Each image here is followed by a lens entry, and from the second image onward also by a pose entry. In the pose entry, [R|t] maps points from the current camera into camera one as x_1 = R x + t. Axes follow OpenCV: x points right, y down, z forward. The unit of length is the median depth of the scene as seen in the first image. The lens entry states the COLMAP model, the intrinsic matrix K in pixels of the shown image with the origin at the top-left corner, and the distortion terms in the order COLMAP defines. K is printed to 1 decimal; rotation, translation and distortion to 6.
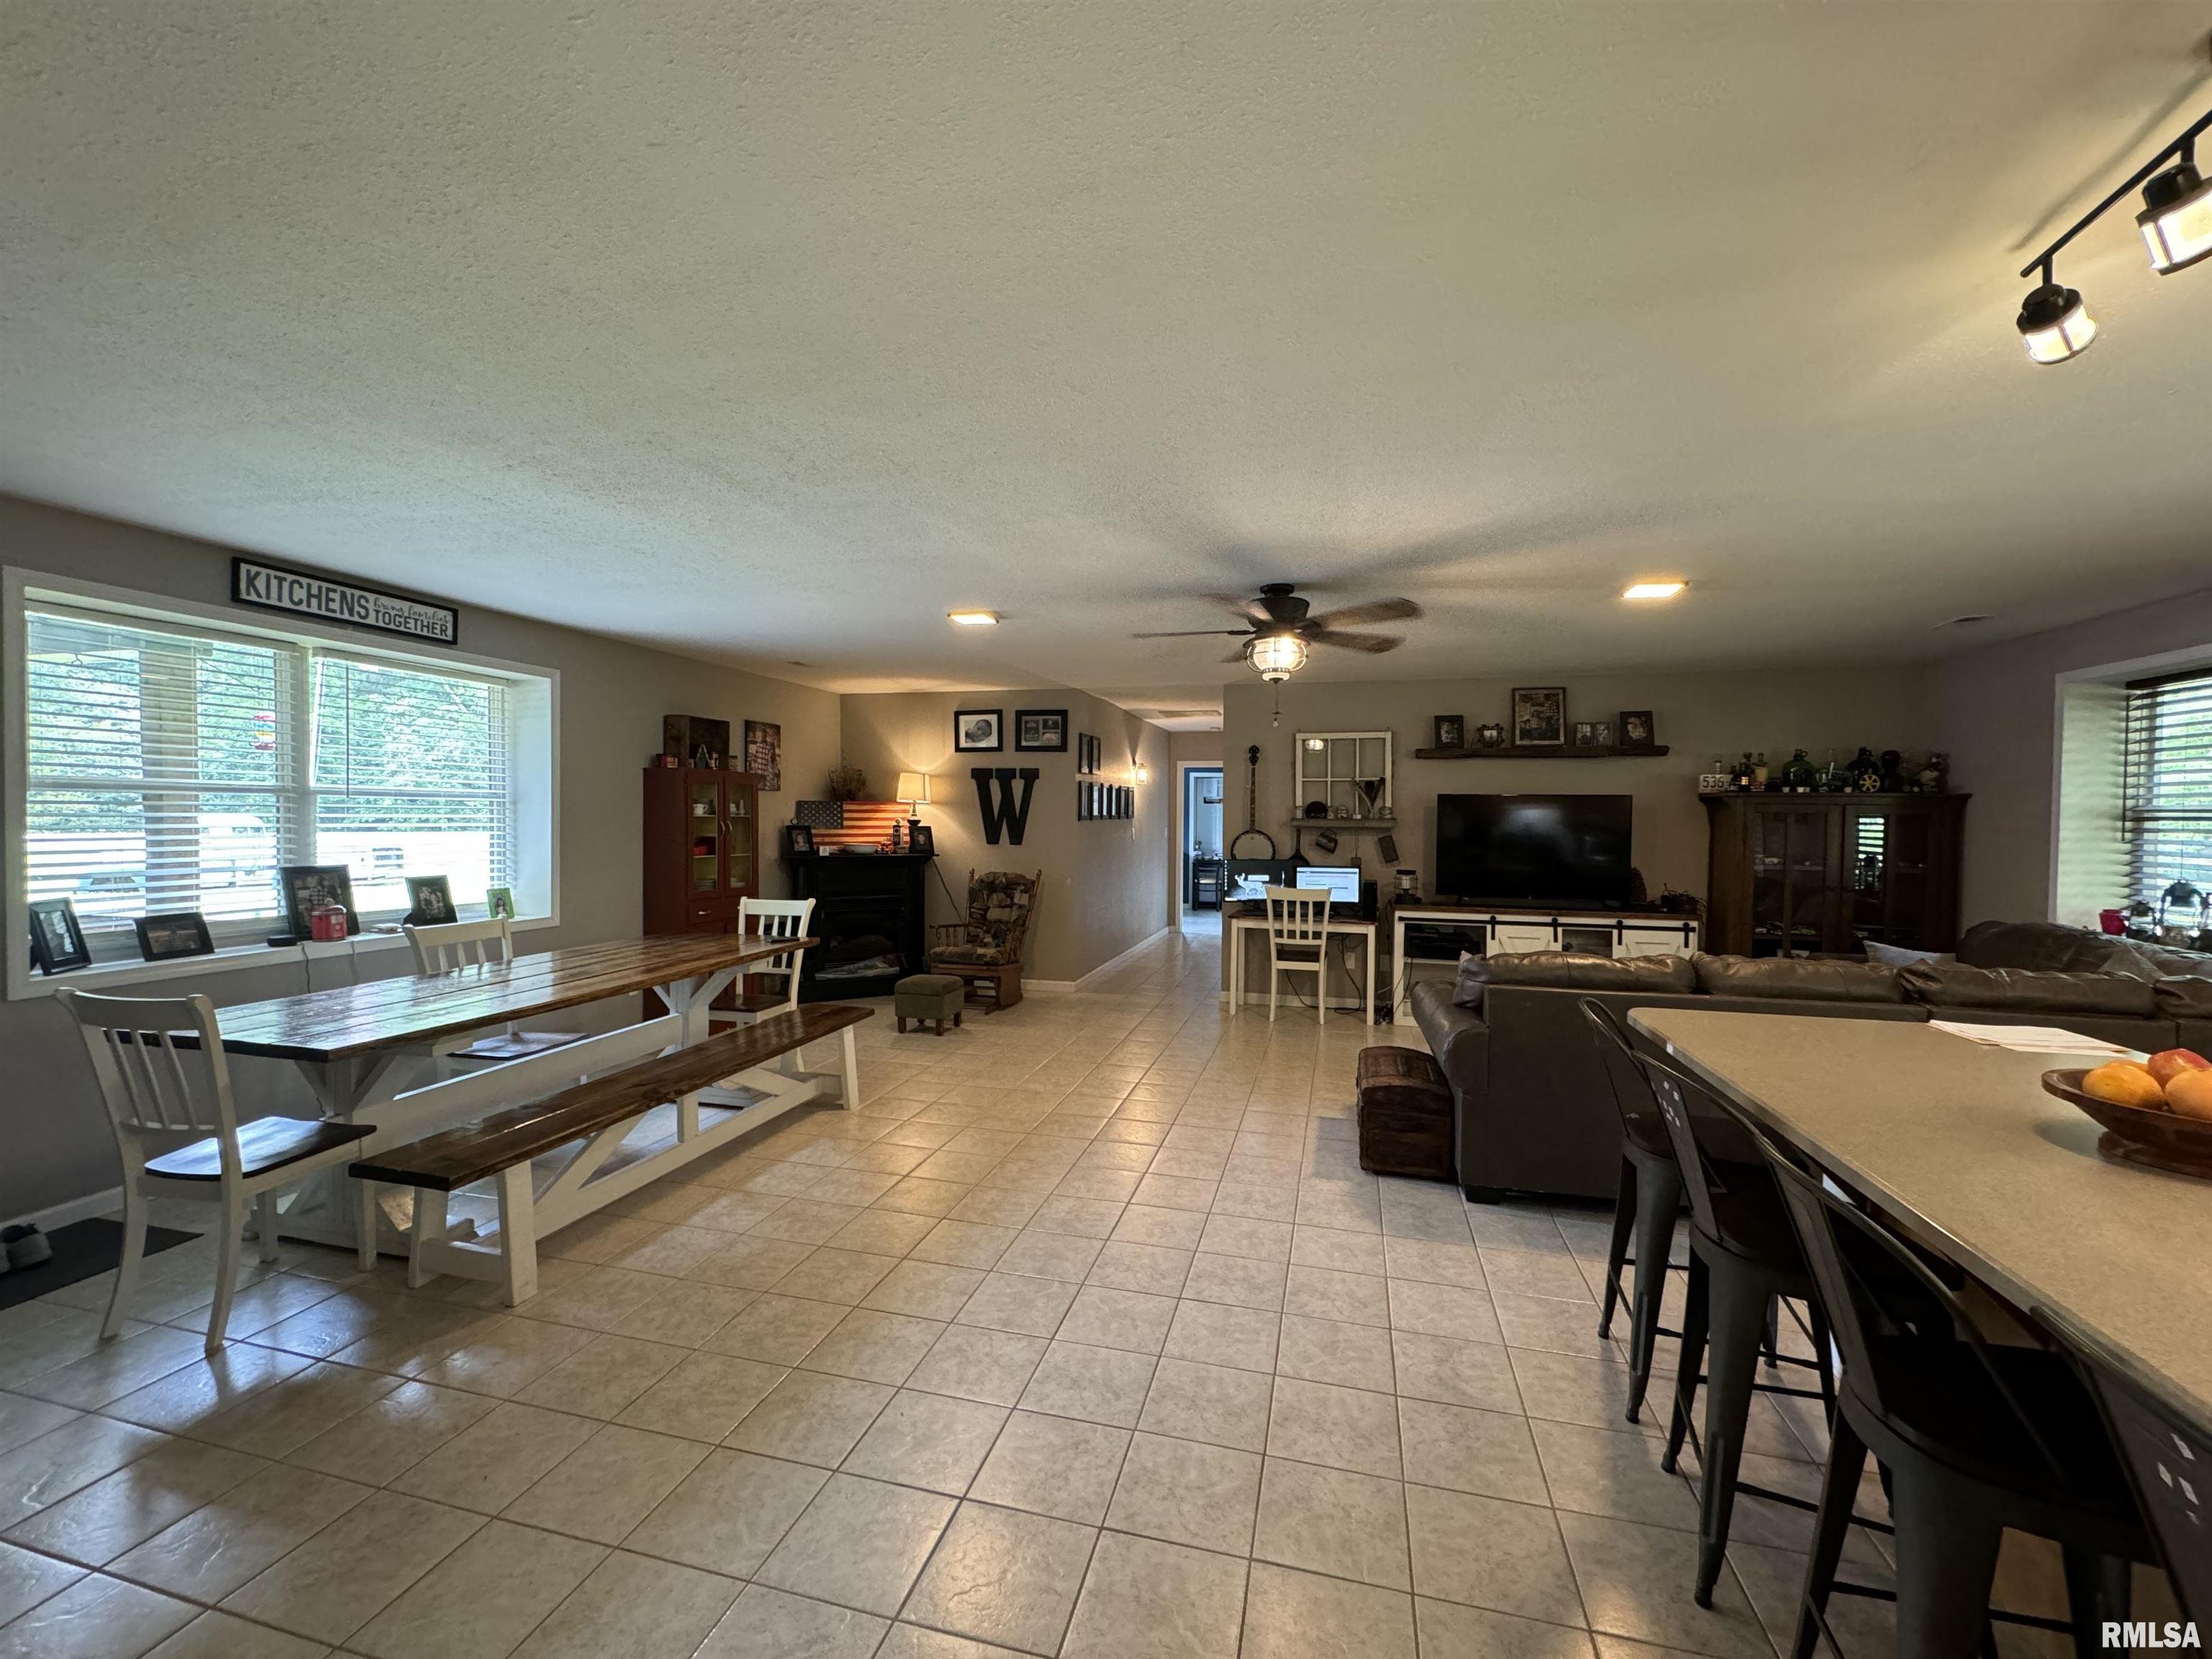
lens RADIAL K [[915.3, 0, 1106.1], [0, 915.3, 833.8], [0, 0, 1]] dist [0.003030, -0.000491]
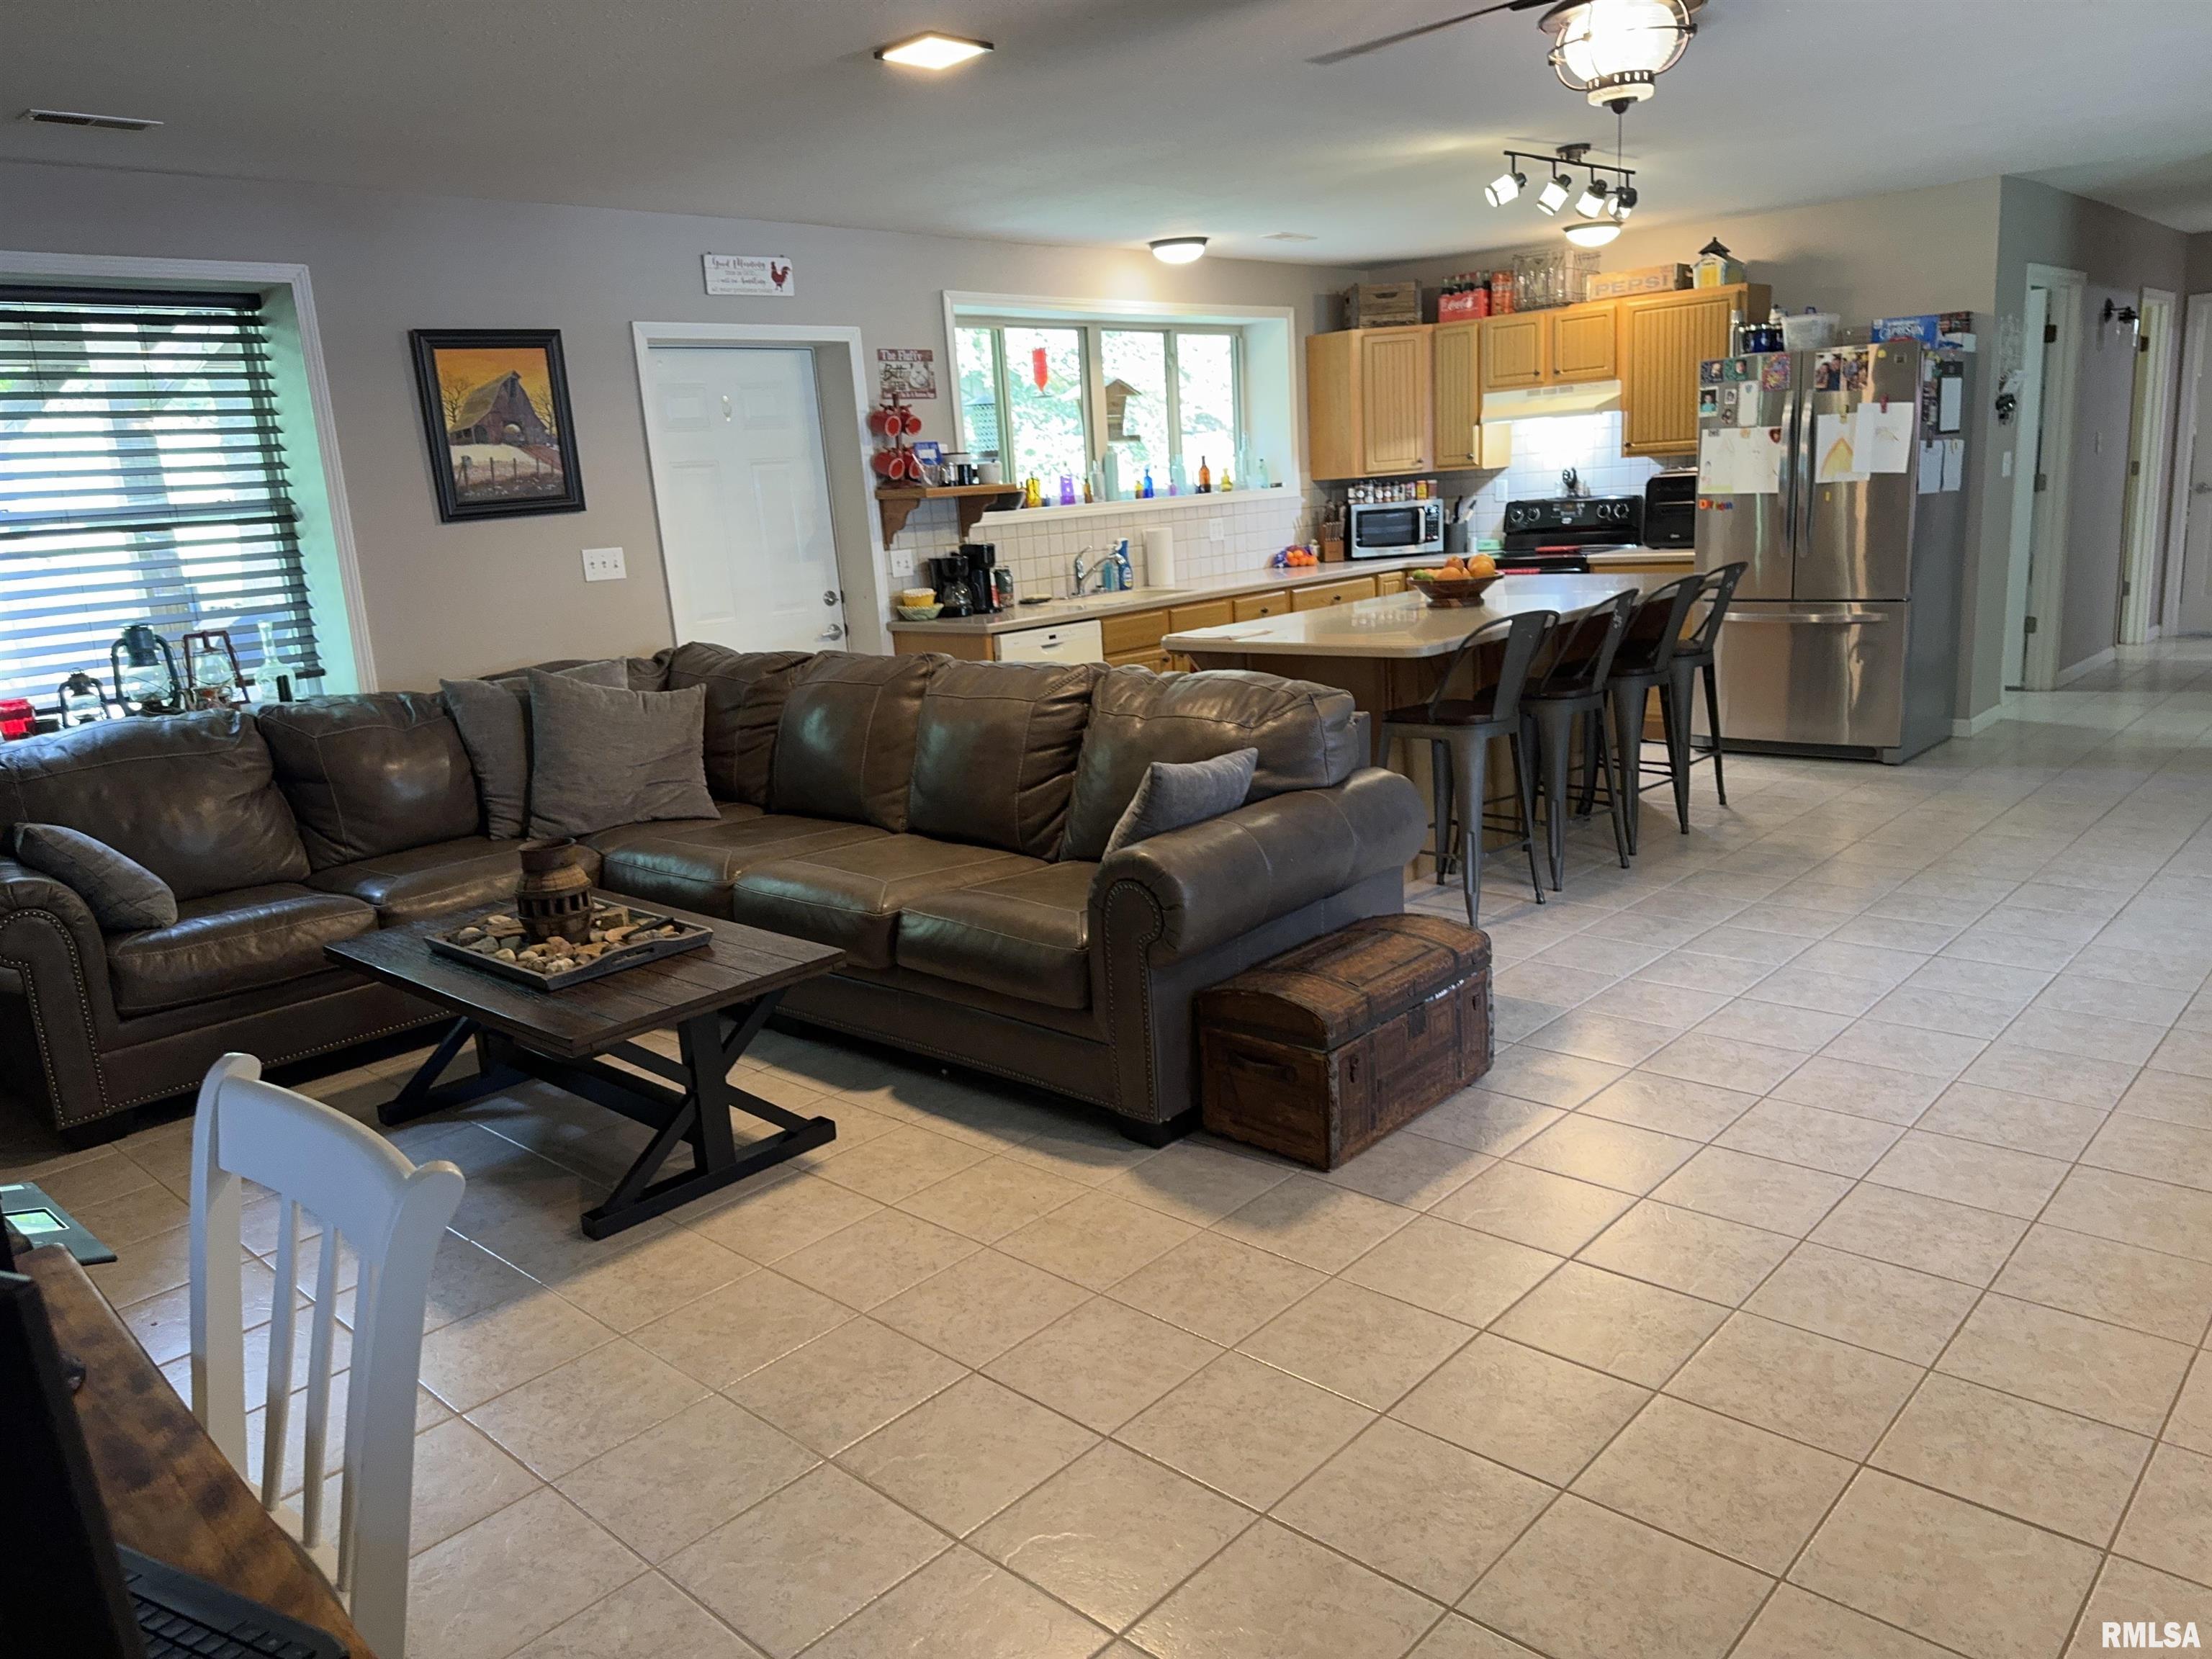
lens RADIAL K [[1563.6, 0, 1111.7], [0, 1563.6, 855.4], [0, 0, 1]] dist [0.074356, -0.060843]
pose [[-0.879917, -0.062987, 0.470934, 0.015852], [0.070399, 0.962949, 0.260331, -0.026717], [-0.469883, 0.262223, -0.842881, 1.156963]]
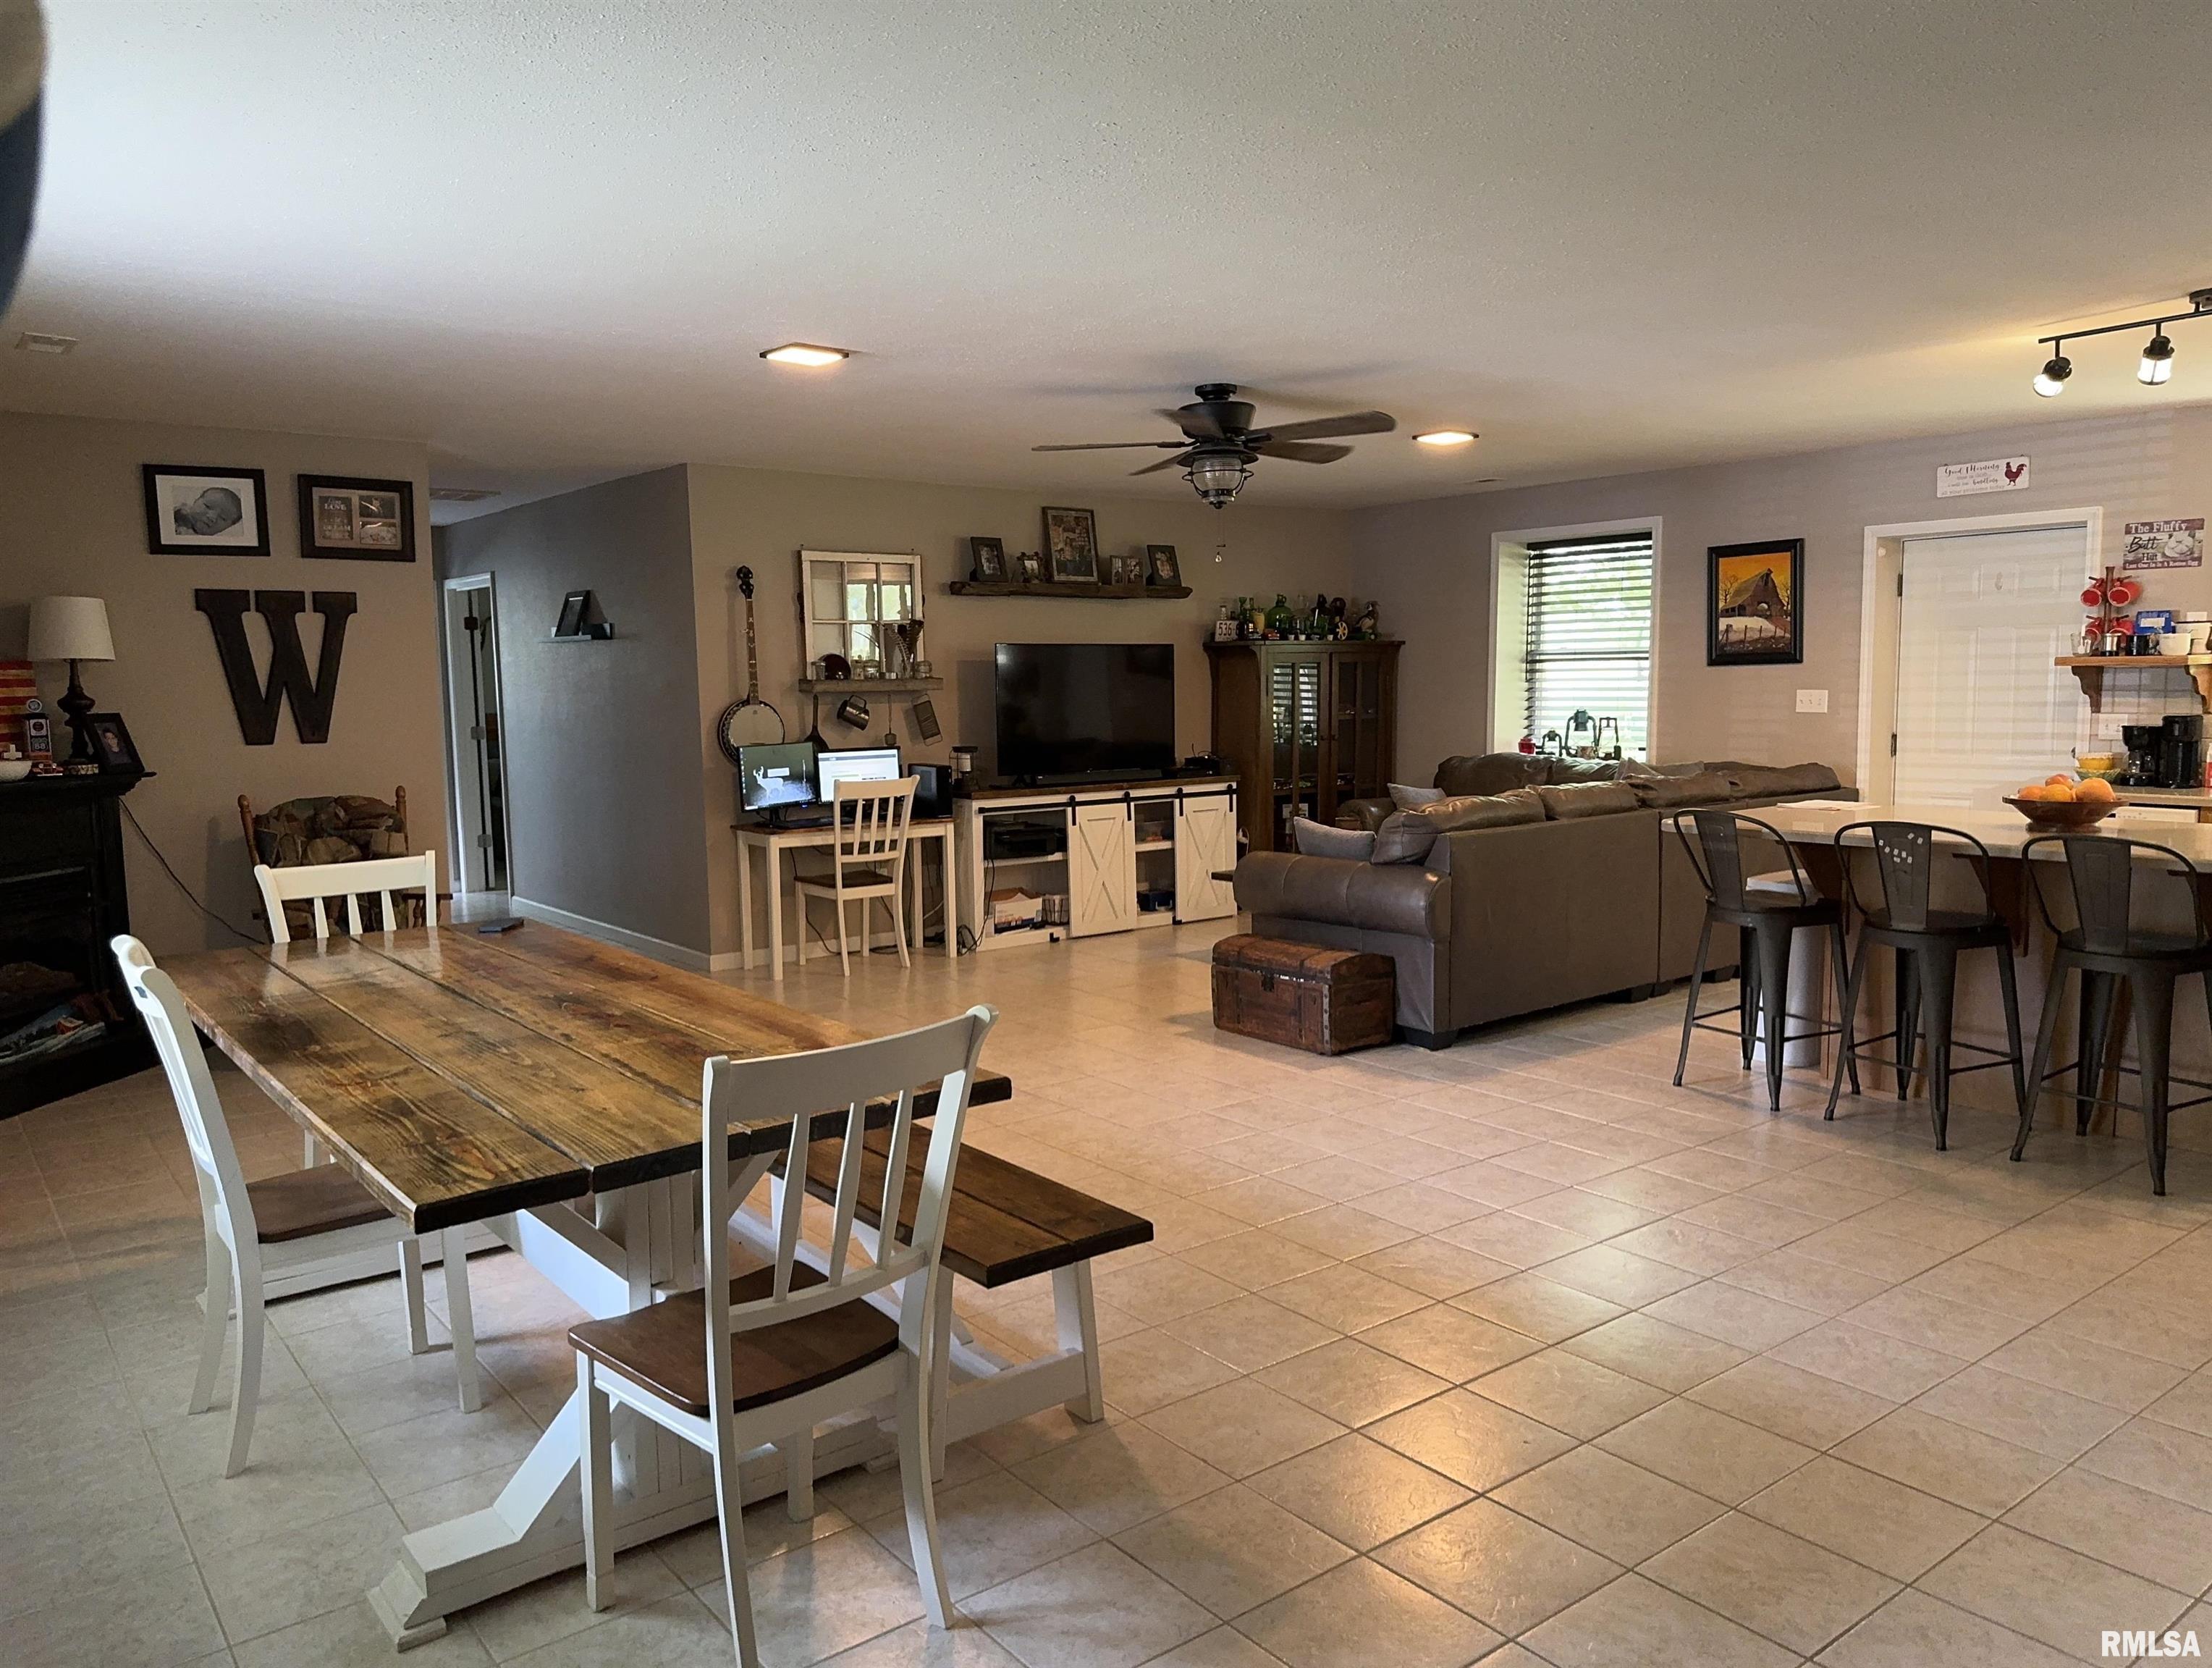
lens RADIAL K [[1582.2, 0, 1107.7], [0, 1582.2, 843.8], [0, 0, 1]] dist [0.054705, -0.037991]
pose [[0.607762, -0.103060, 0.787403, -0.655565], [0.037091, 0.994145, 0.101491, -0.008045], [-0.793253, -0.032476, 0.608026, 0.130353]]
